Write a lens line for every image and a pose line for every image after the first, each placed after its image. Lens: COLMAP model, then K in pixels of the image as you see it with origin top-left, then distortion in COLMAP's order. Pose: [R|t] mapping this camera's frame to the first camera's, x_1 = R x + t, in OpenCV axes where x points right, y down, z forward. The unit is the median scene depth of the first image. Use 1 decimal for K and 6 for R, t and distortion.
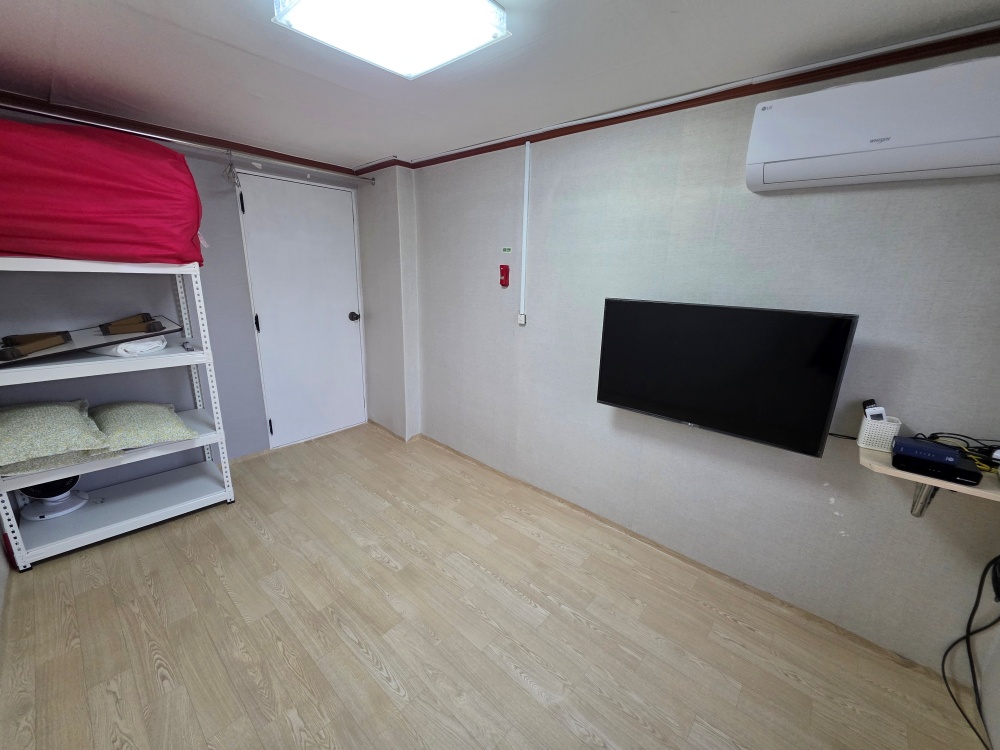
lens RADIAL K [[402.4, 0, 500.0], [0, 402.4, 375.7], [0, 0, 1]] dist [0.006381, -0.001110]
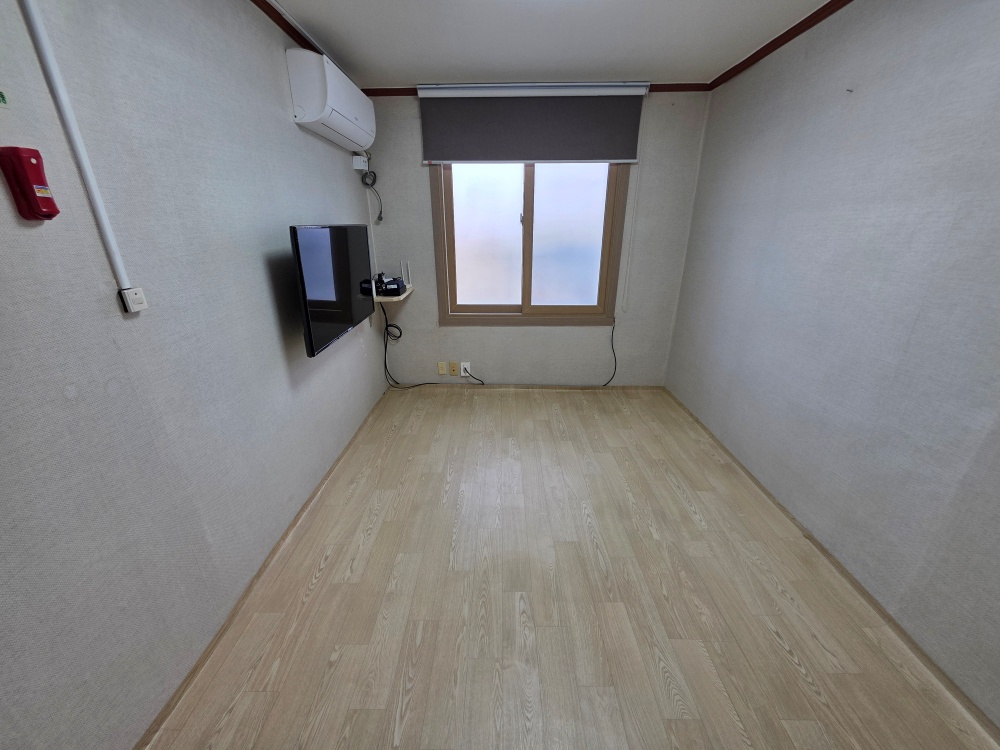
lens RADIAL K [[402.4, 0, 498.1], [0, 402.4, 373.7], [0, 0, 1]] dist [0.006381, -0.001110]
pose [[-0.658024, -0.289806, 0.694994, -0.660103], [0.175146, 0.838750, 0.515580, -0.295151], [-0.732344, 0.460990, -0.501159, 1.263545]]
